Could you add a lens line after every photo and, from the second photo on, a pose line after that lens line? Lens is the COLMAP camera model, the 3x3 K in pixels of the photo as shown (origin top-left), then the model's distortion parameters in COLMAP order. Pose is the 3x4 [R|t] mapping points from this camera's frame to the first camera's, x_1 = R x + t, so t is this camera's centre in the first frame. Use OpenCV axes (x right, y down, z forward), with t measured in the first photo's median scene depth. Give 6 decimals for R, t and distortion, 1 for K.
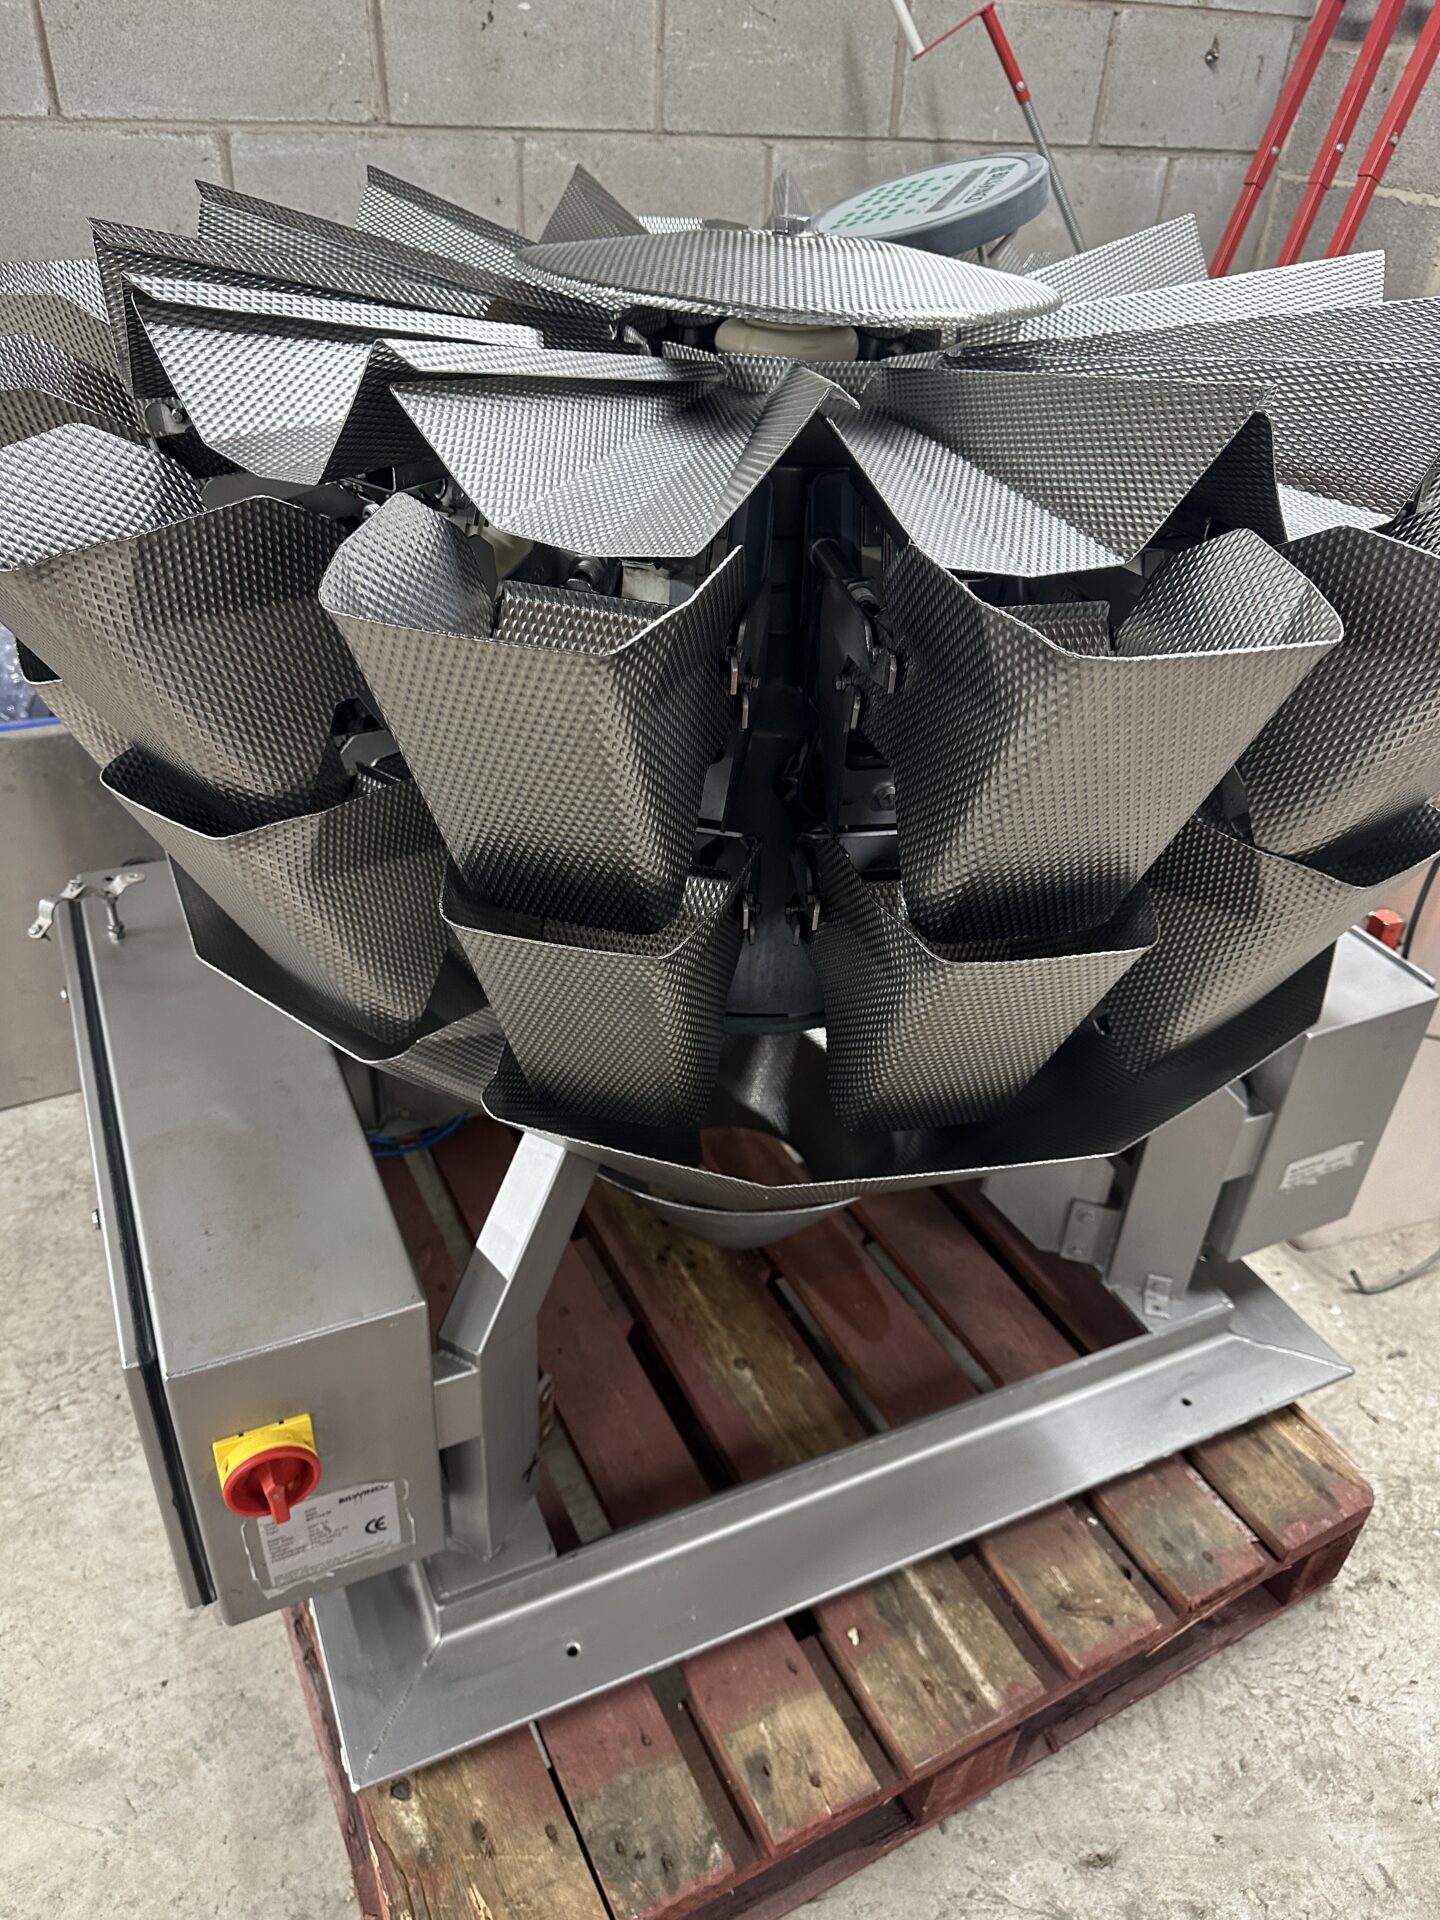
lens RADIAL K [[1446.7, 0, 715.2], [0, 1446.7, 959.1], [0, 0, 1]] dist [-0.007738, -0.002190]
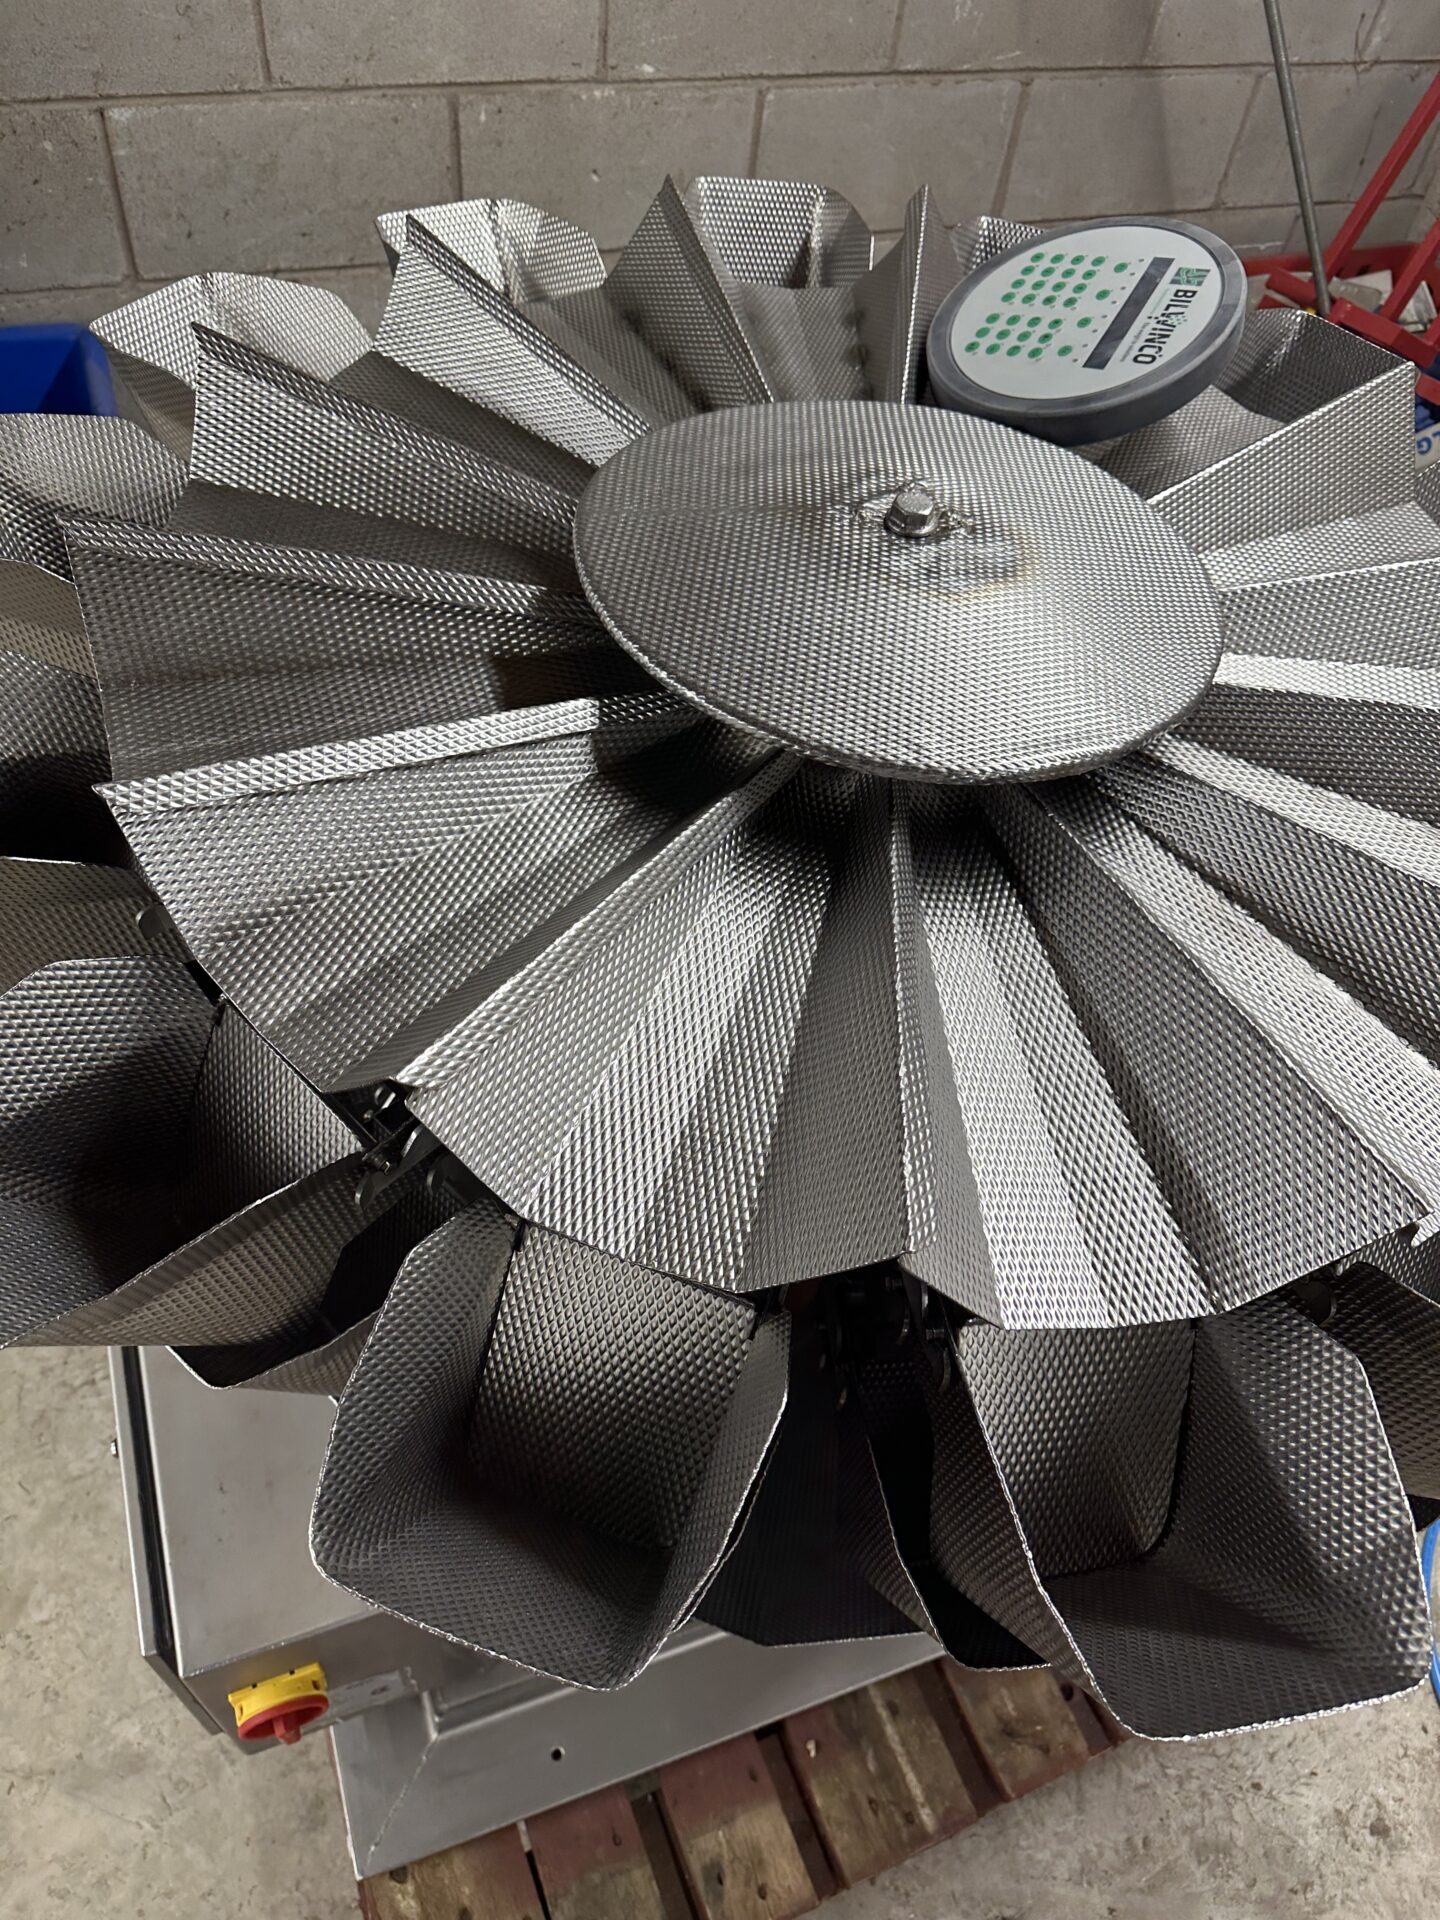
lens RADIAL K [[1446.7, 0, 720.6], [0, 1446.7, 966.3], [0, 0, 1]] dist [-0.007738, -0.002190]
pose [[0.995561, 0.093608, -0.009777, -0.018503], [-0.086737, 0.952855, 0.290765, -0.410635], [0.036534, -0.288626, 0.956745, 0.112924]]
